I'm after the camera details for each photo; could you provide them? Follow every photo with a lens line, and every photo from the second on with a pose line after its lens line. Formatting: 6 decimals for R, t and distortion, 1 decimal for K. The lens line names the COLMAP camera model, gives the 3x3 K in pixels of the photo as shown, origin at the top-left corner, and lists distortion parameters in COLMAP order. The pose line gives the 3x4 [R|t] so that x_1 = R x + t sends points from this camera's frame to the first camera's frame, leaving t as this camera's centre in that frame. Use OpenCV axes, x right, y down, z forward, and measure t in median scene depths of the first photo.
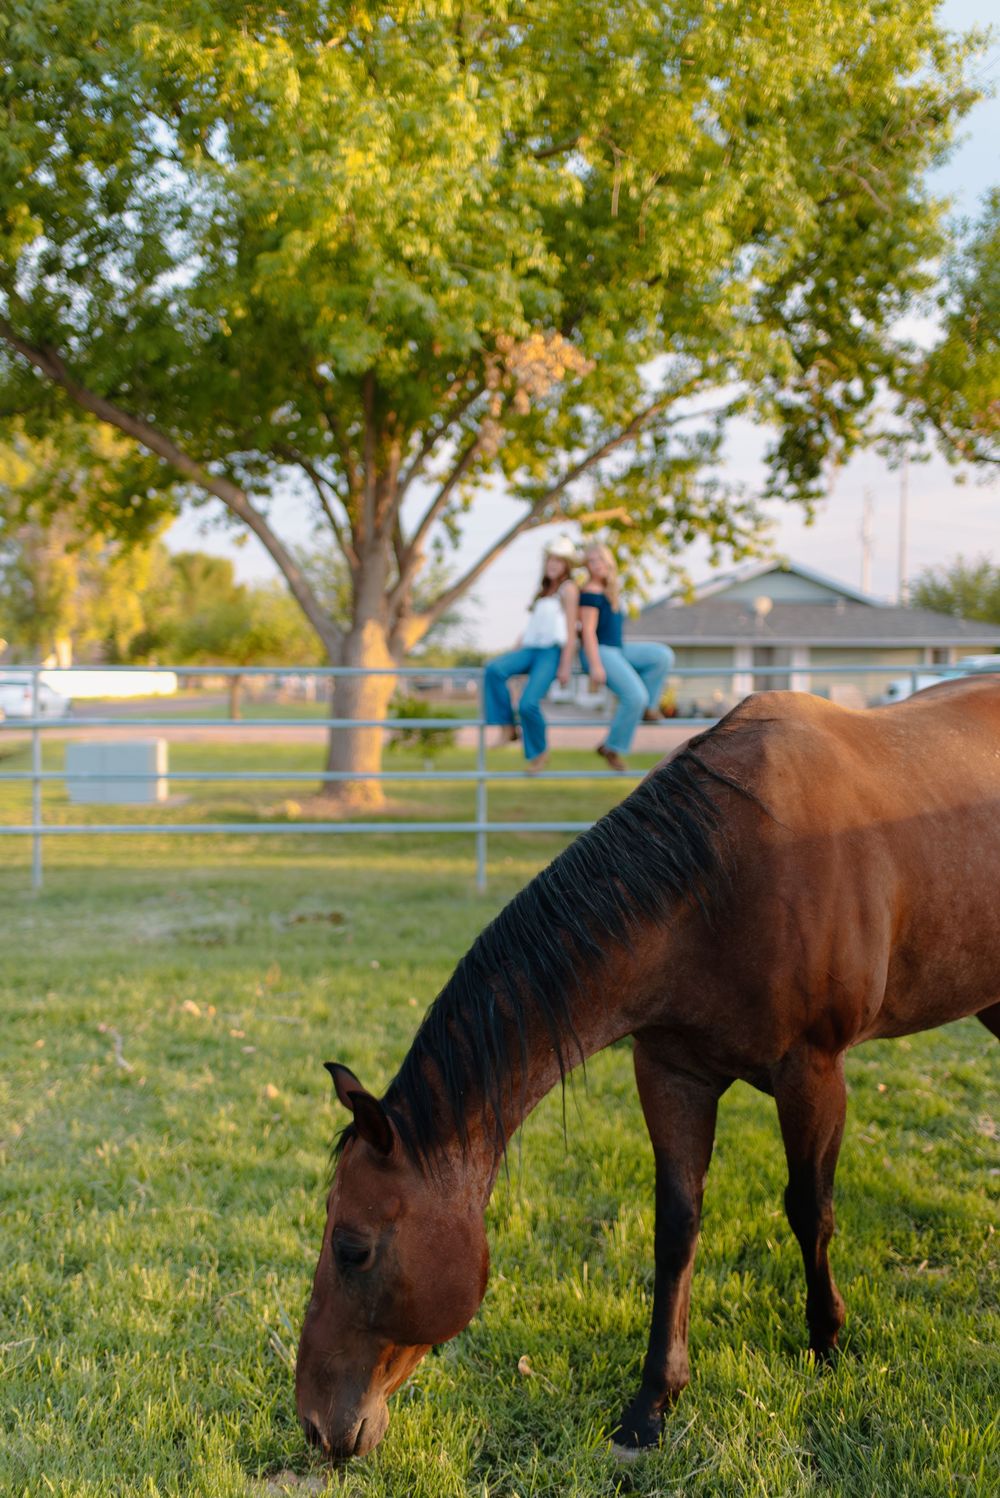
lens RADIAL K [[1498.0, 0, 500.0], [0, 1498.0, 749.0], [0, 0, 1]] dist [0.094268, -0.016672]
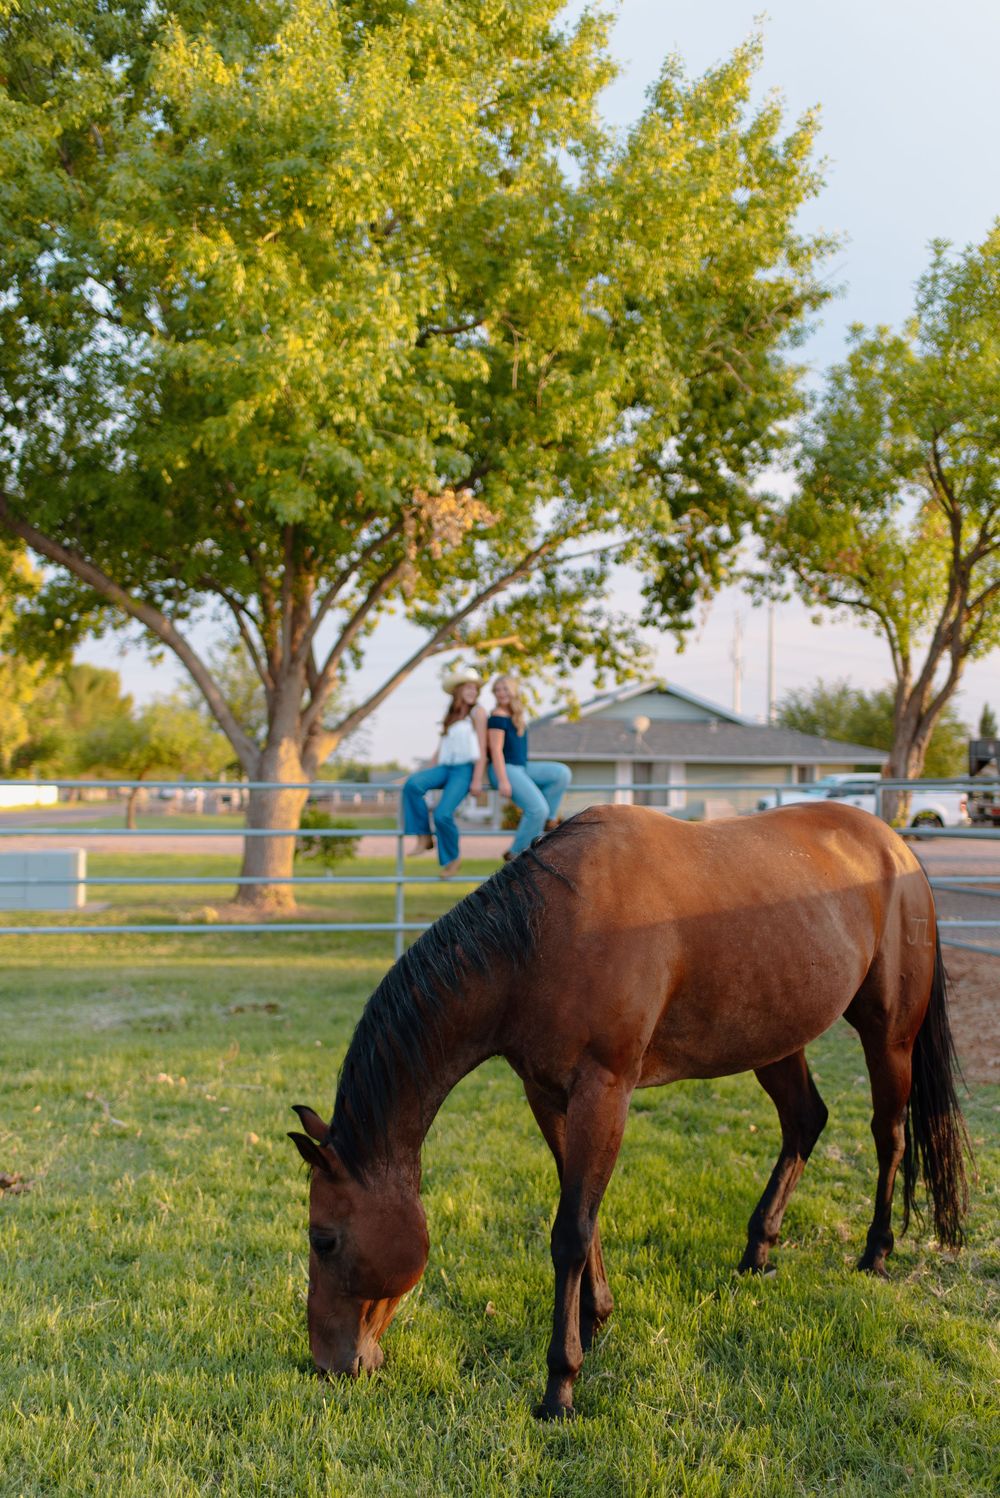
lens RADIAL K [[1482.5, 0, 516.5], [0, 1482.5, 747.5], [0, 0, 1]] dist [0.092721, 0.007254]
pose [[0.995924, 0.007446, 0.089884, -0.020317], [-0.000532, 0.997054, -0.076701, 0.003445], [-0.090191, 0.076340, 0.992994, -0.085549]]
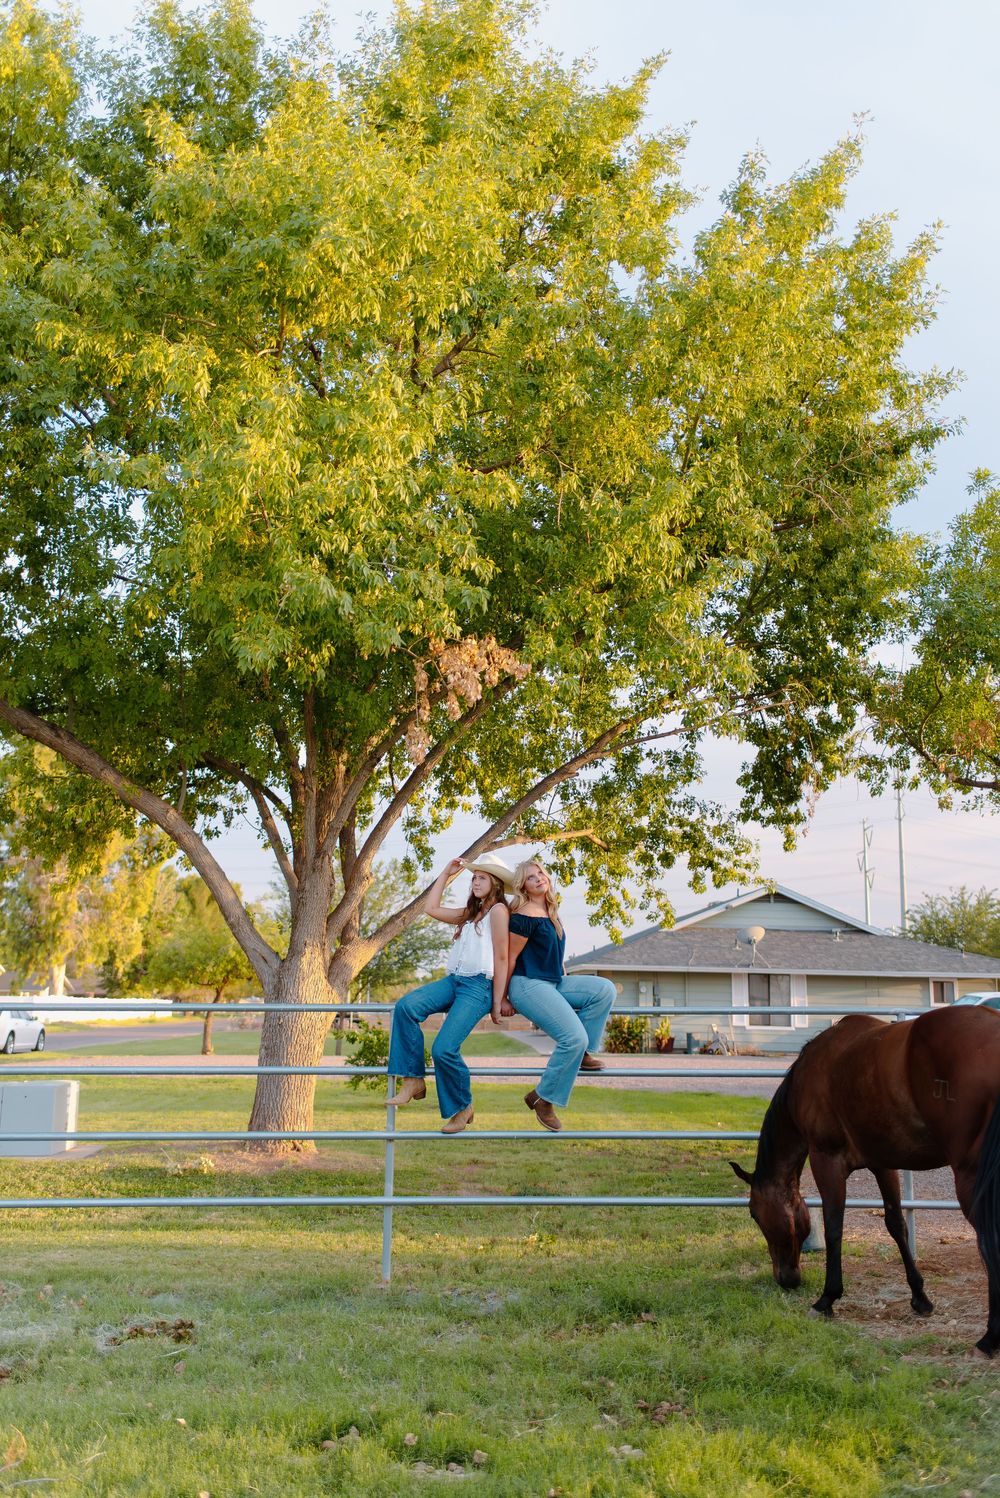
lens RADIAL K [[1465.6, 0, 500.0], [0, 1465.6, 749.0], [0, 0, 1]] dist [0.102066, 0.000016]
pose [[0.999951, 0.005960, -0.007896, 0.042609], [-0.007532, 0.976103, -0.217177, -0.010714], [0.006413, 0.217226, 0.976100, 0.116000]]
